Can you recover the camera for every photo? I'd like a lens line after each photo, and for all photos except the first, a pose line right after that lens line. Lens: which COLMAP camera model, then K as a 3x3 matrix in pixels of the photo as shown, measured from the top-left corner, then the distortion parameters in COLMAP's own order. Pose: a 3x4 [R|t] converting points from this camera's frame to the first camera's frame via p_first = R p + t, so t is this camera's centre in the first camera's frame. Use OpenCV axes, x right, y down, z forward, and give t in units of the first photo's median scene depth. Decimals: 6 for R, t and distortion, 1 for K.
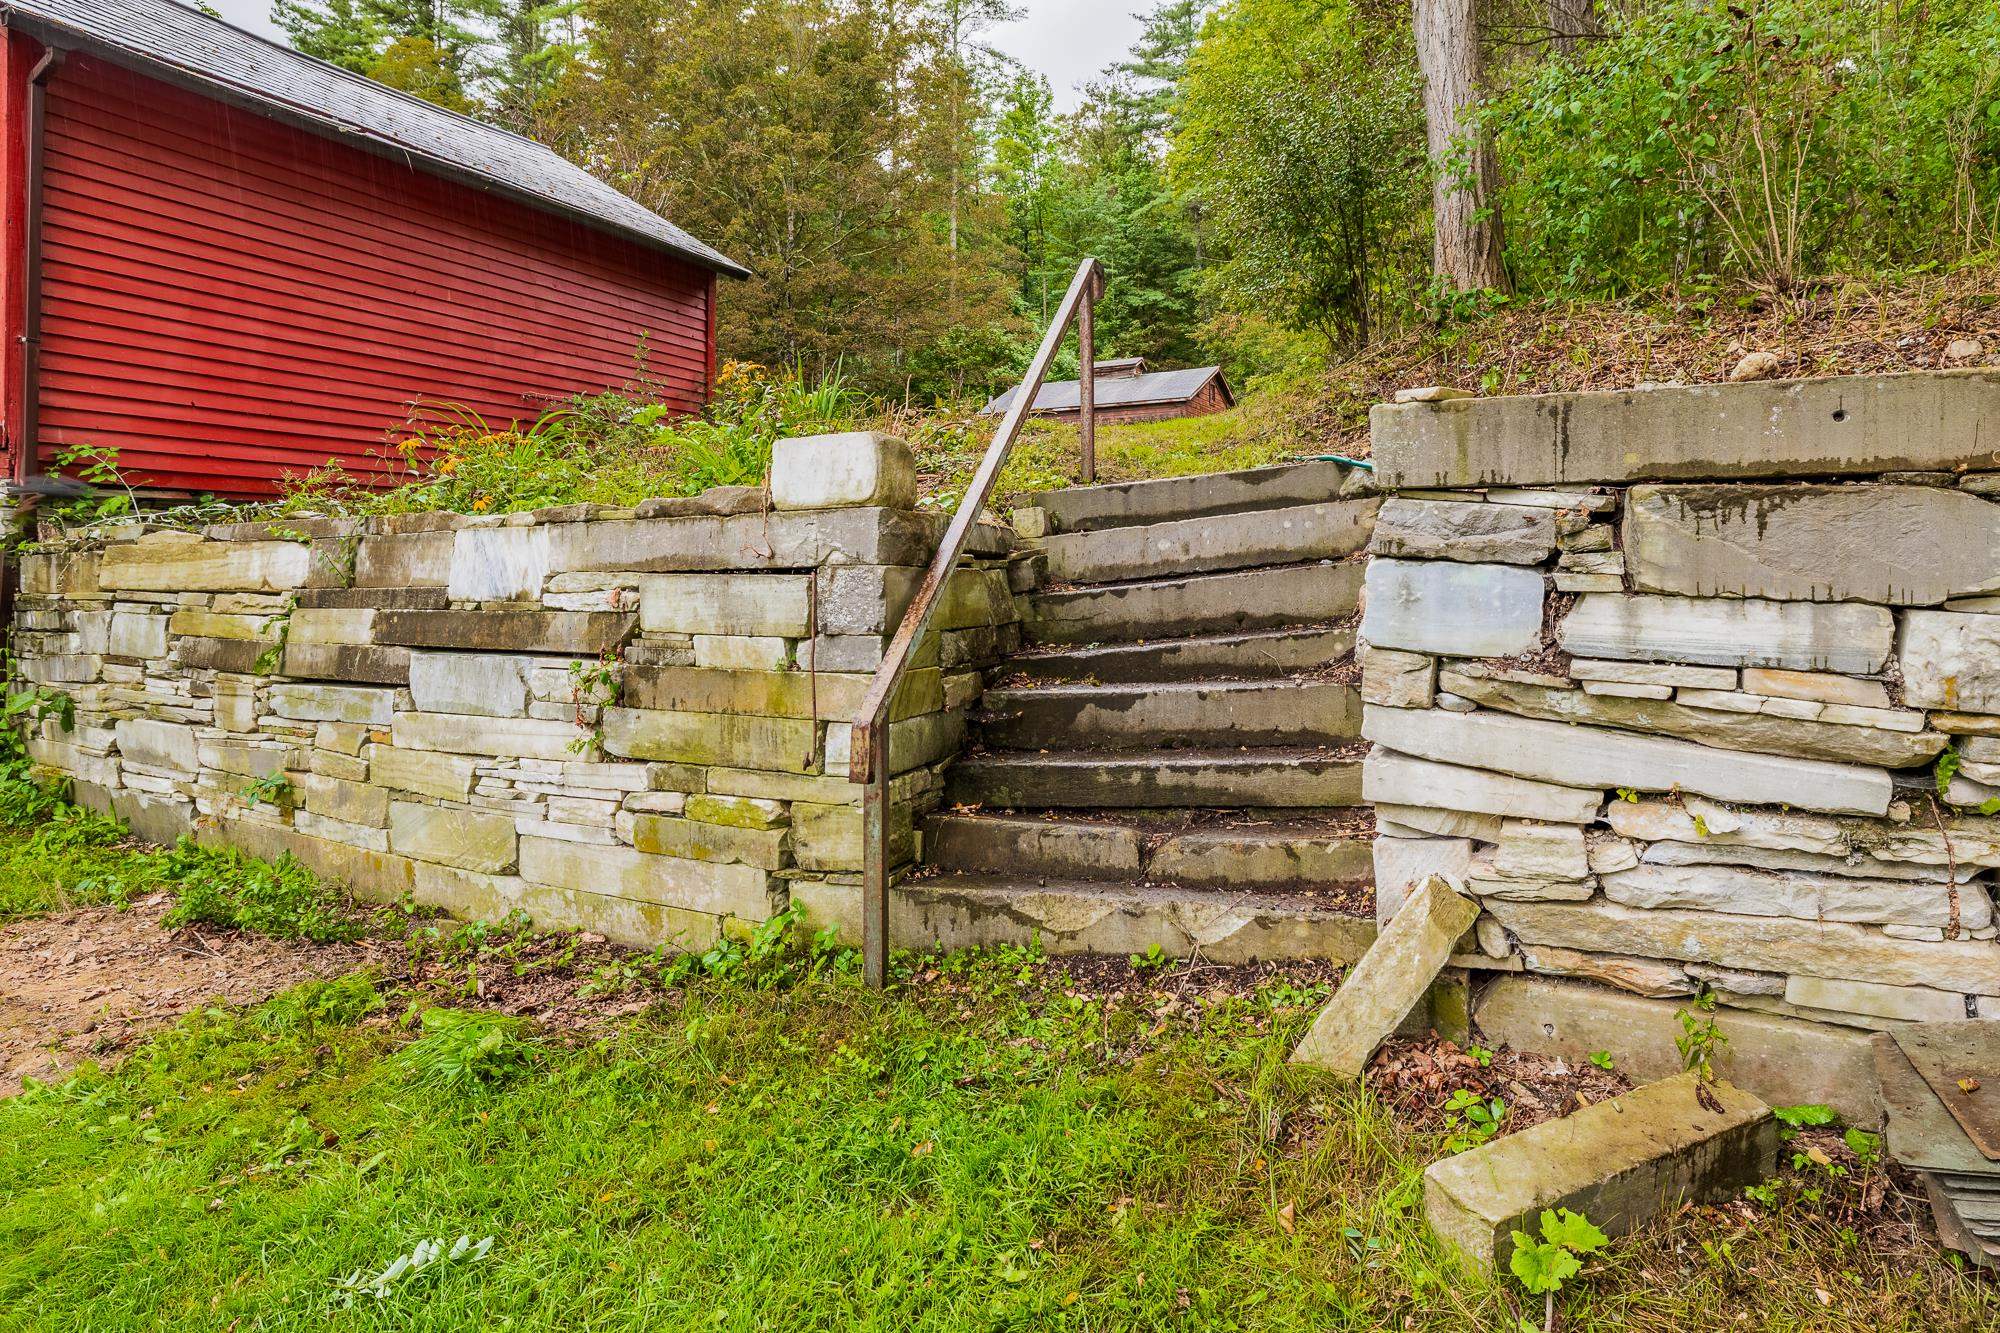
lens RADIAL K [[1111.7, 0, 1001.0], [0, 1111.7, 553.0], [0, 0, 1]] dist [0.000782, 0.000991]
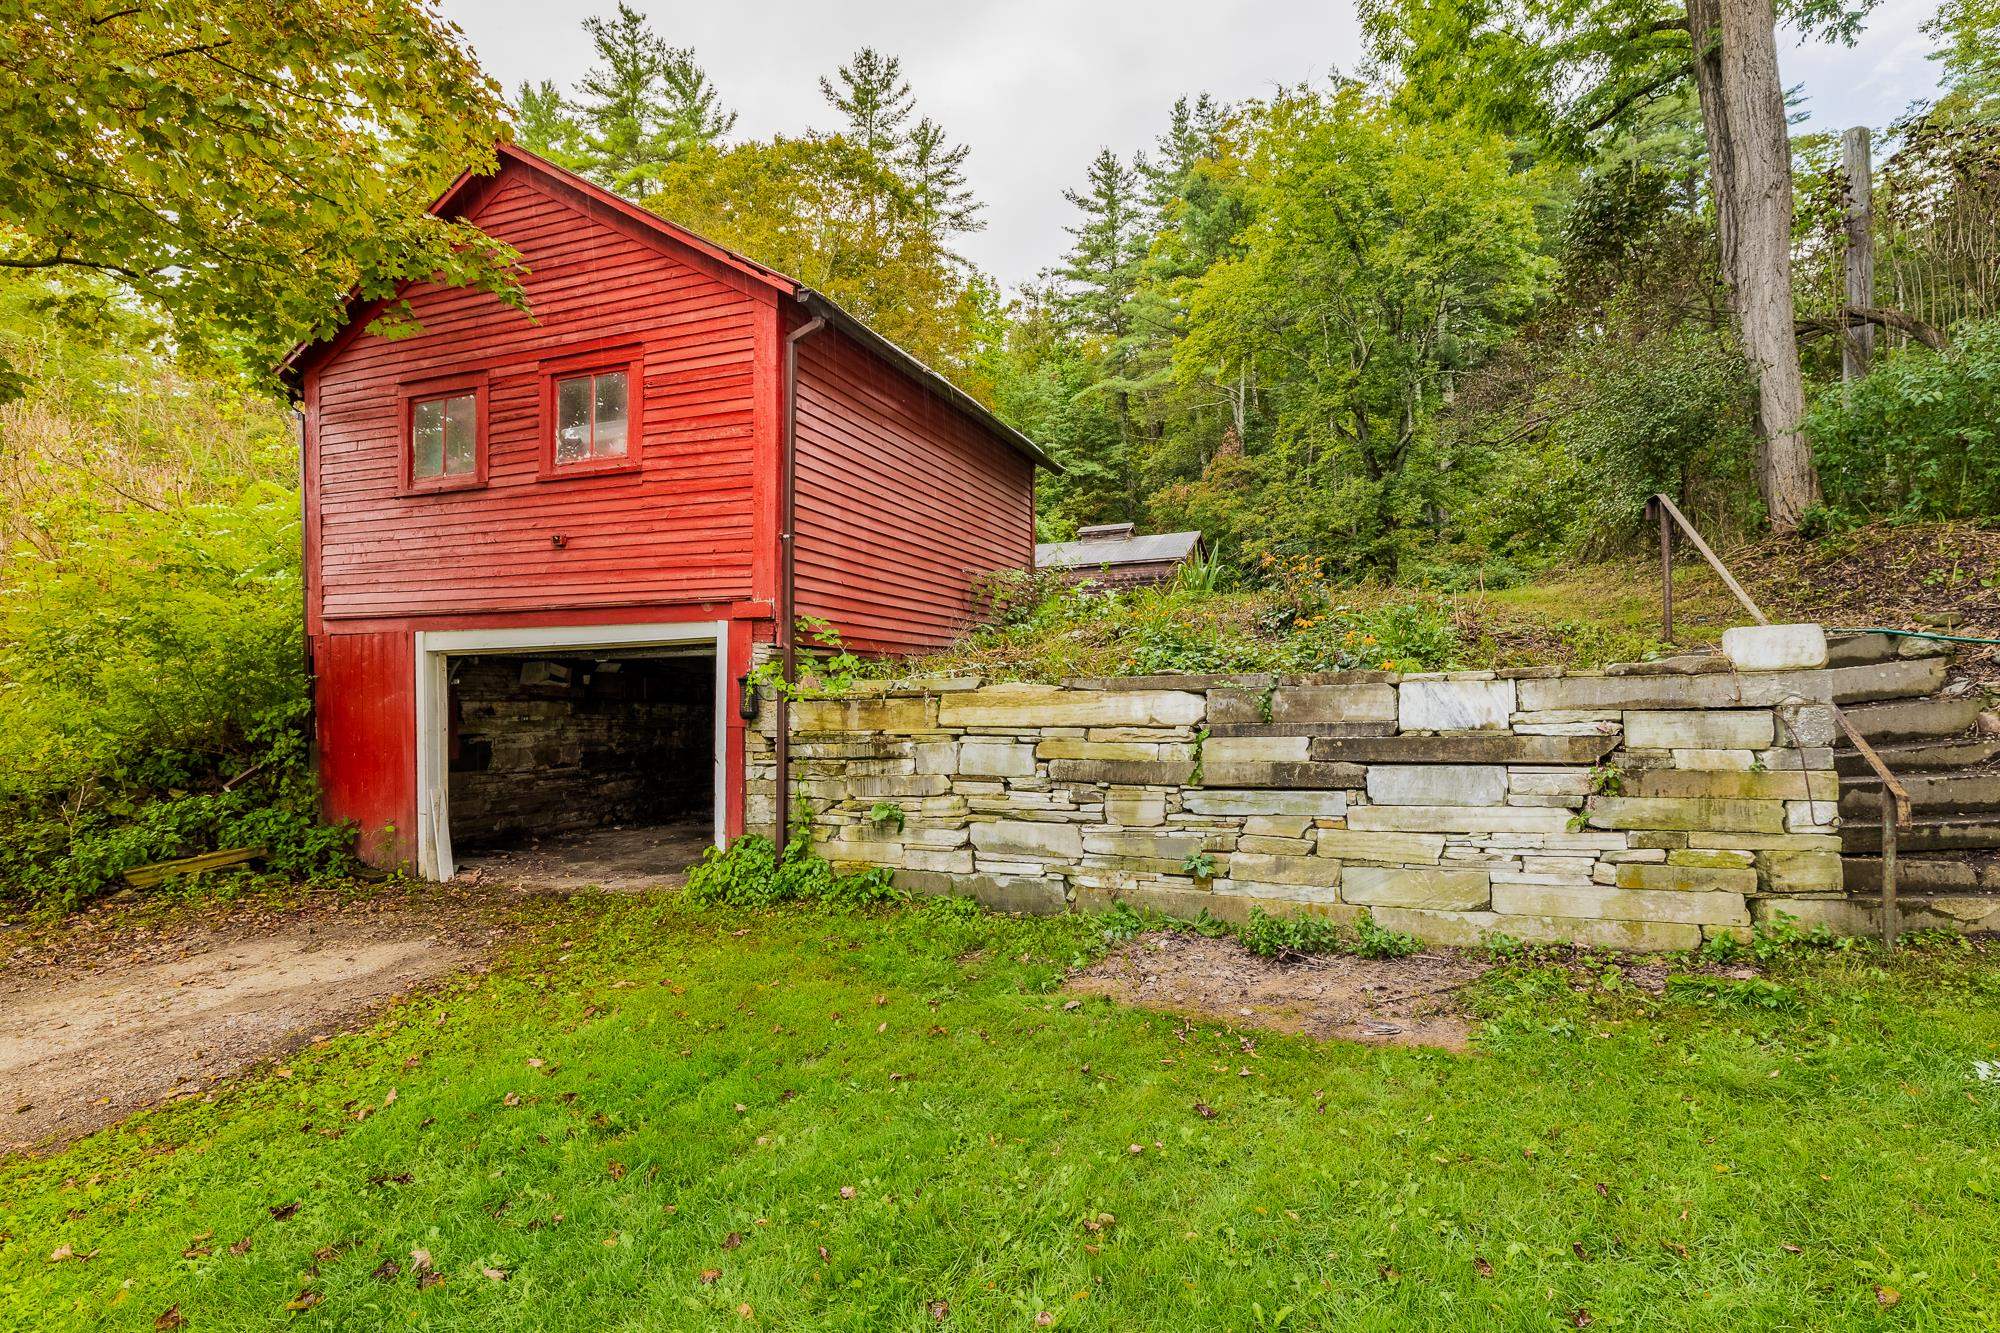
lens RADIAL K [[978.5, 0, 1000.0], [0, 978.5, 666.5], [0, 0, 1]] dist [-0.004978, -0.001478]
pose [[0.995847, -0.006360, 0.090823, -1.193353], [0.008267, 0.999753, -0.020635, -0.021143], [-0.090669, 0.021300, 0.995653, -0.270442]]
